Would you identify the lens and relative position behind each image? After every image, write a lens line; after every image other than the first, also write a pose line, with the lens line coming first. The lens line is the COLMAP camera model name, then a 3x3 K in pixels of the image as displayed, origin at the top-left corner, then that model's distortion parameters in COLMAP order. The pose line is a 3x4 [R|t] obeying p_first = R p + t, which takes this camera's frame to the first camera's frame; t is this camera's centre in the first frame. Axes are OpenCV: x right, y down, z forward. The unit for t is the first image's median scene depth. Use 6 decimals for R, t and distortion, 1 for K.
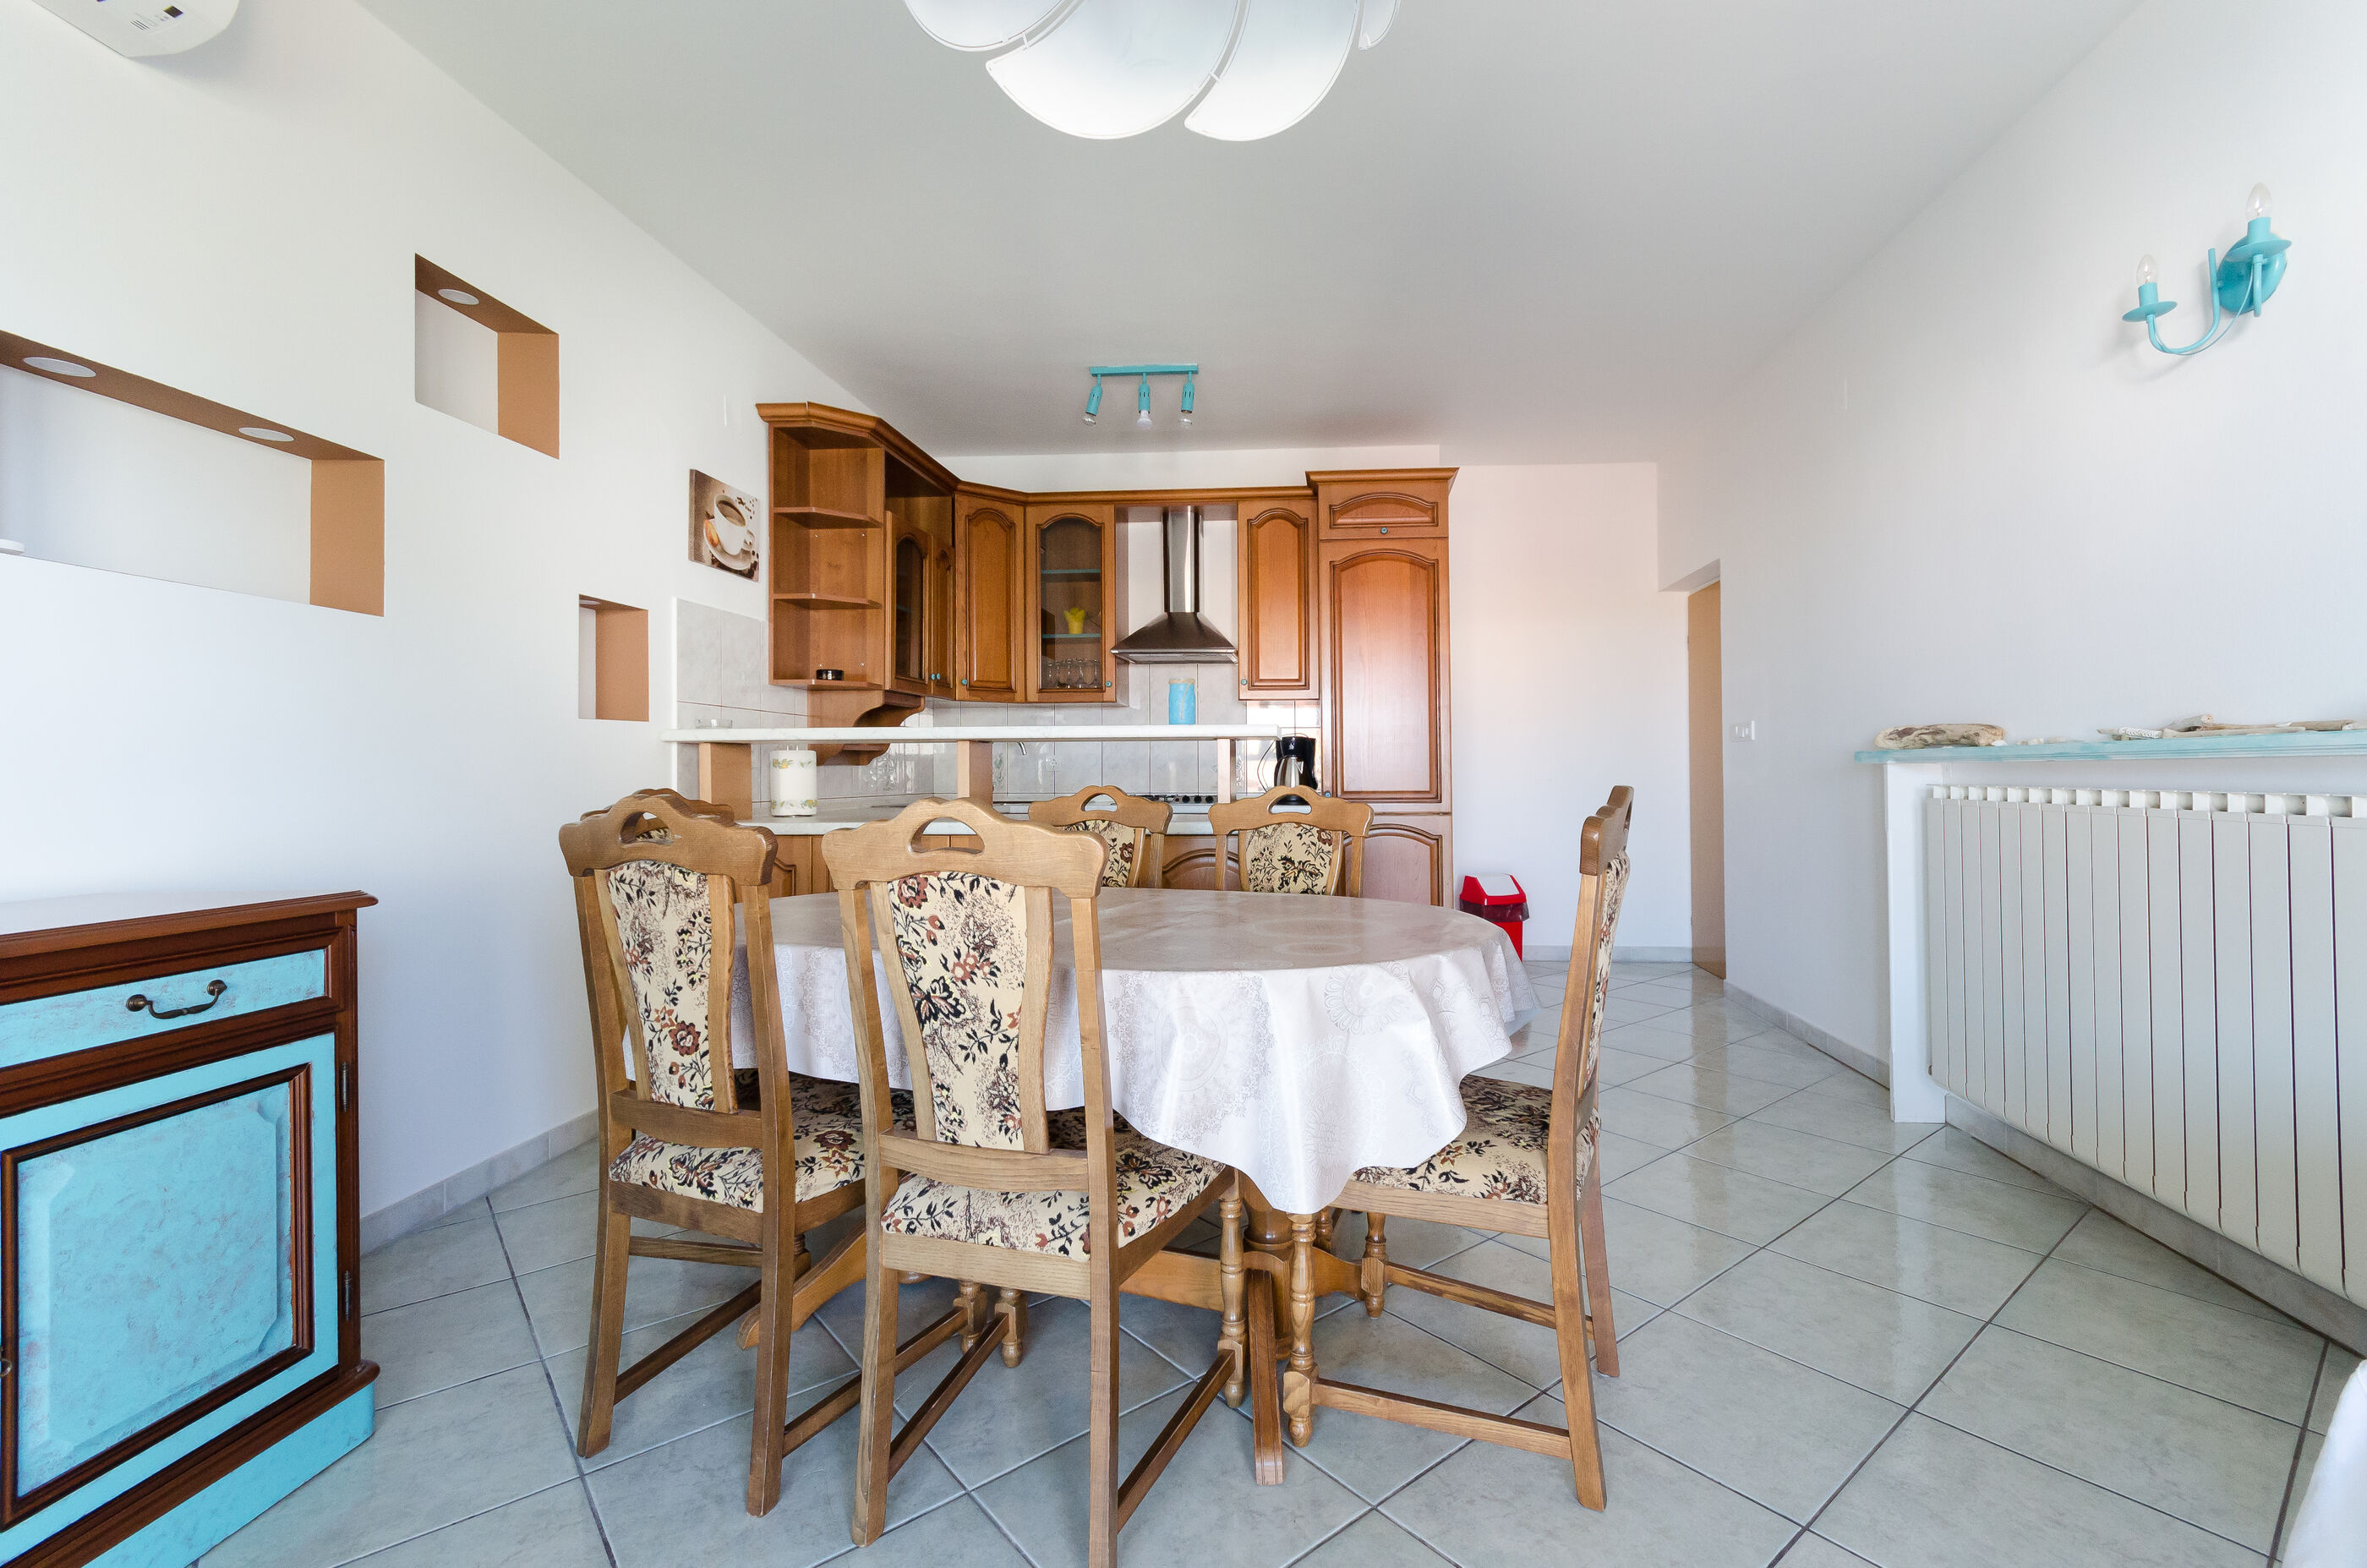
lens RADIAL K [[1042.7, 0, 1240.1], [0, 1042.7, 756.8], [0, 0, 1]] dist [-0.000225, 0.005565]
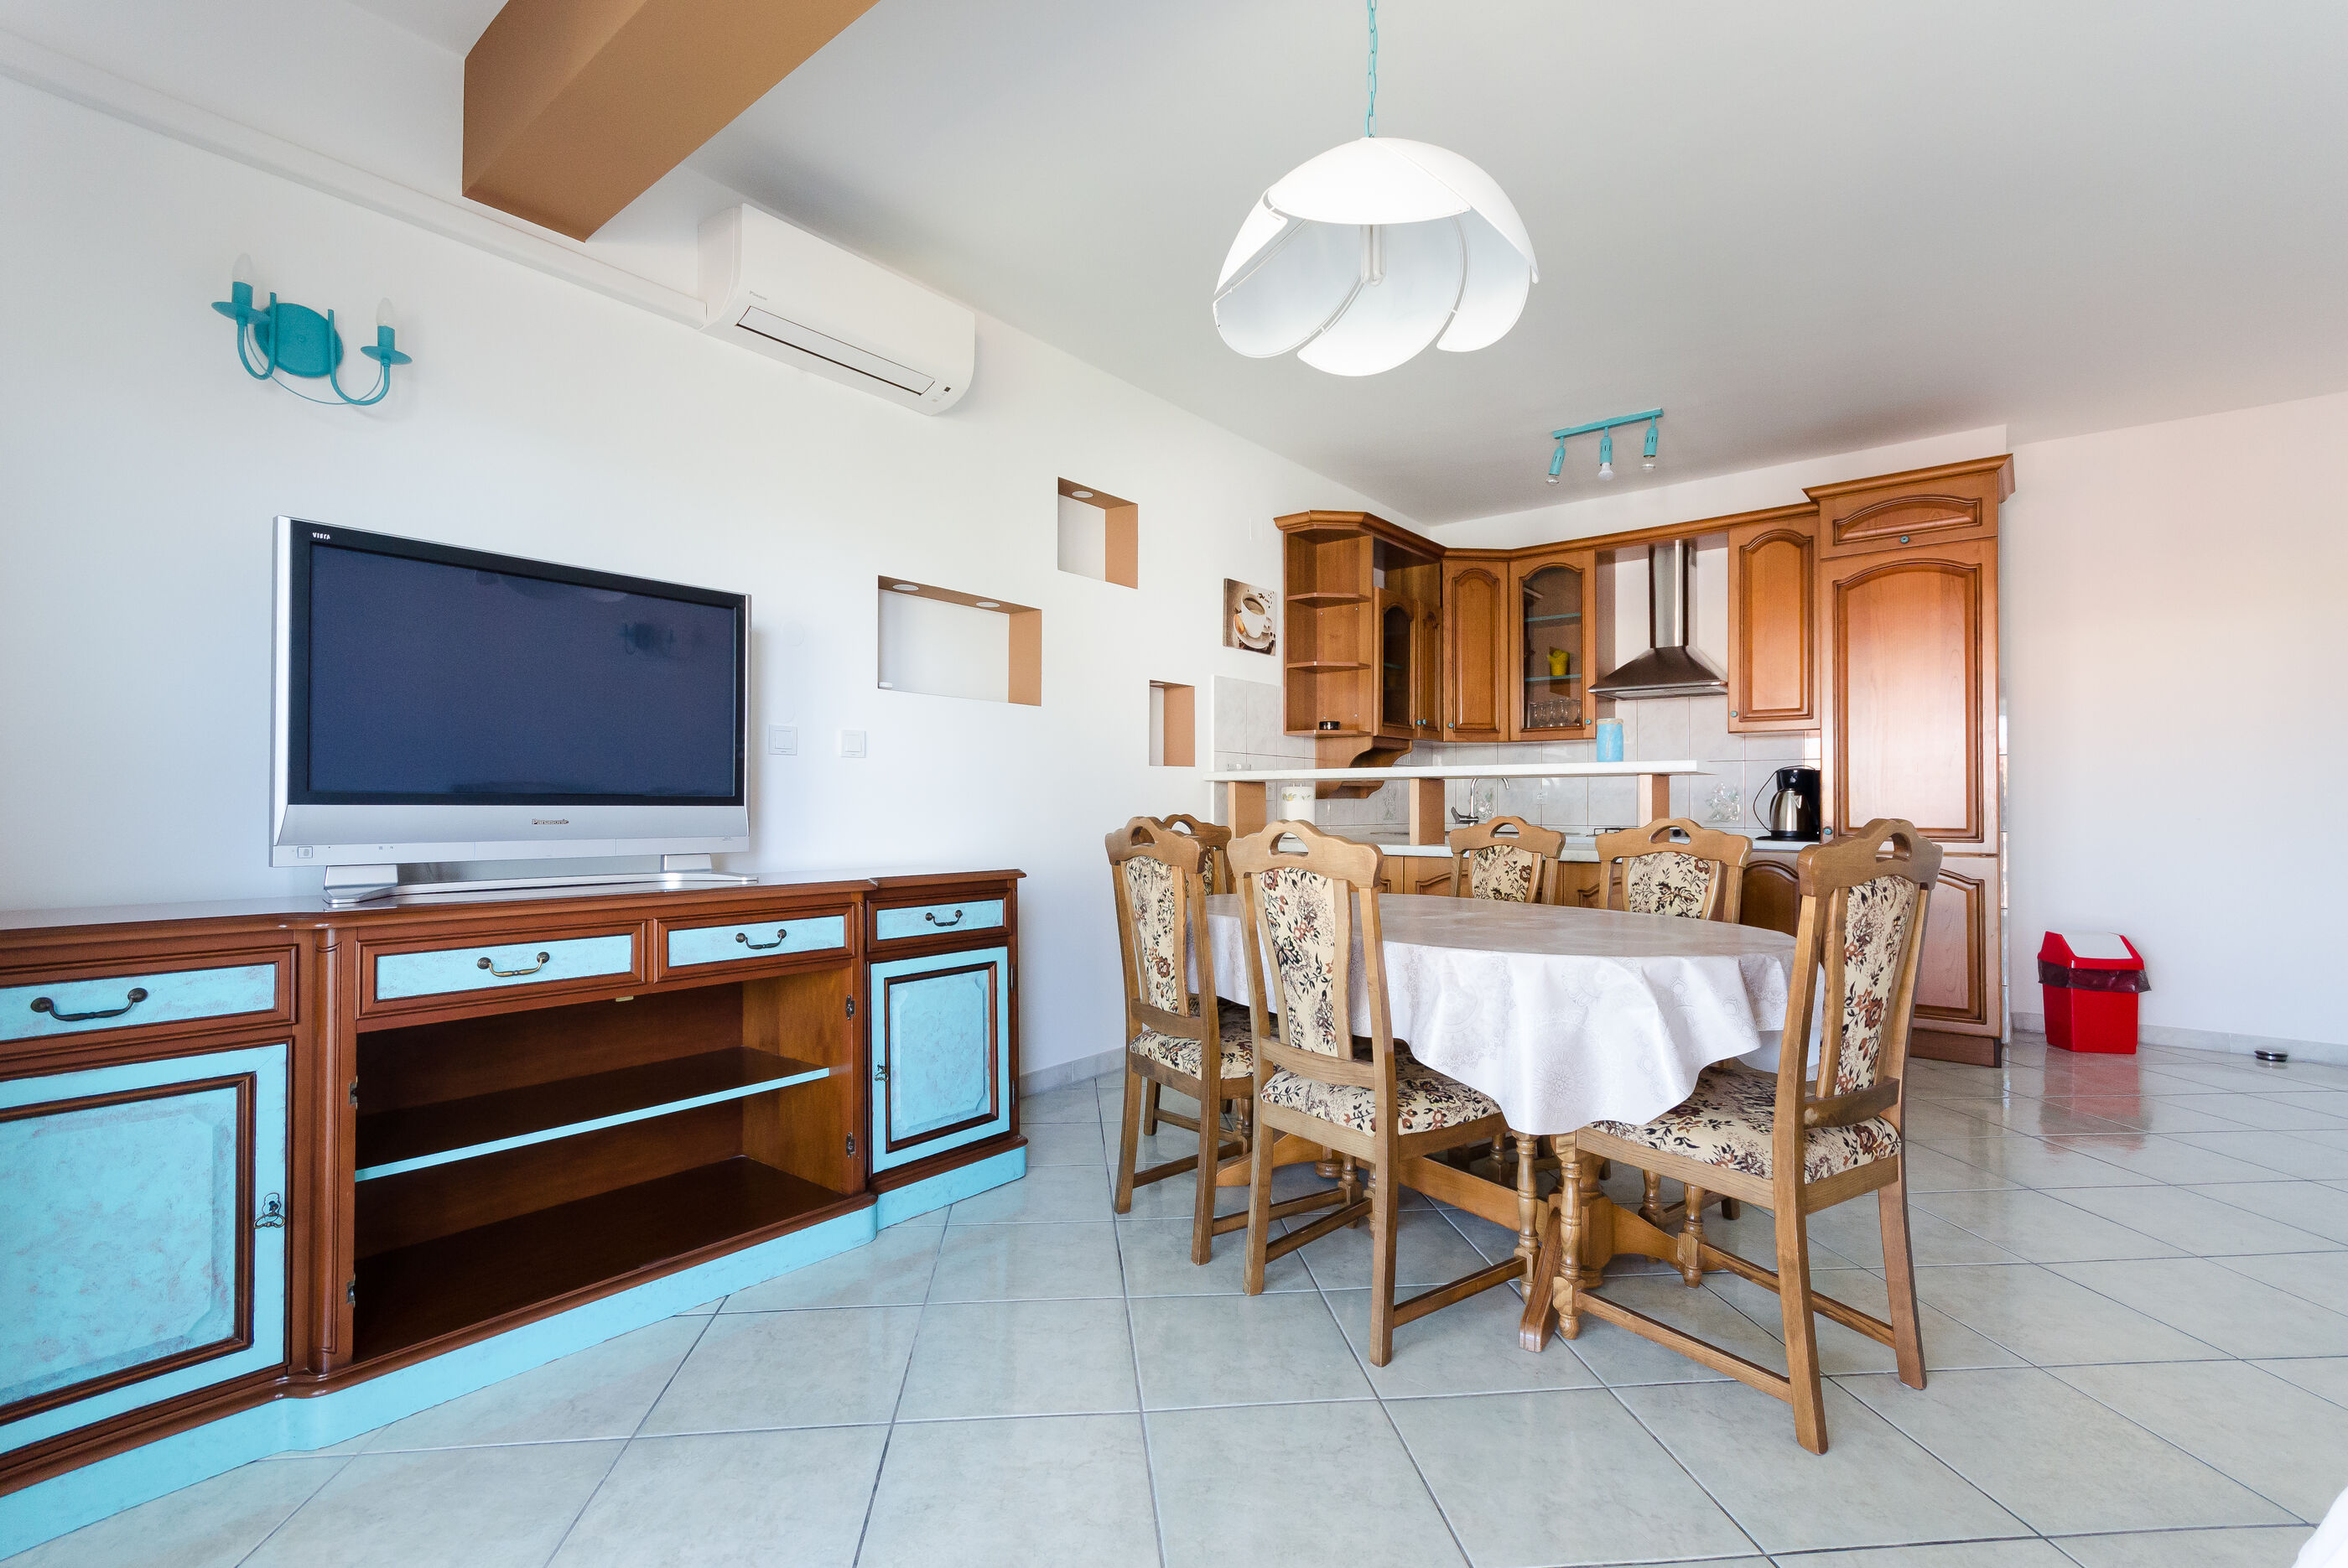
lens RADIAL K [[1039.2, 0, 1174.0], [0, 1039.2, 784.0], [0, 0, 1]] dist [-0.000419, 0.013783]
pose [[0.824923, -0.005986, -0.565214, 0.379954], [0.002738, 0.999975, -0.006593, -0.003155], [0.565239, 0.003891, 0.824918, -0.309429]]
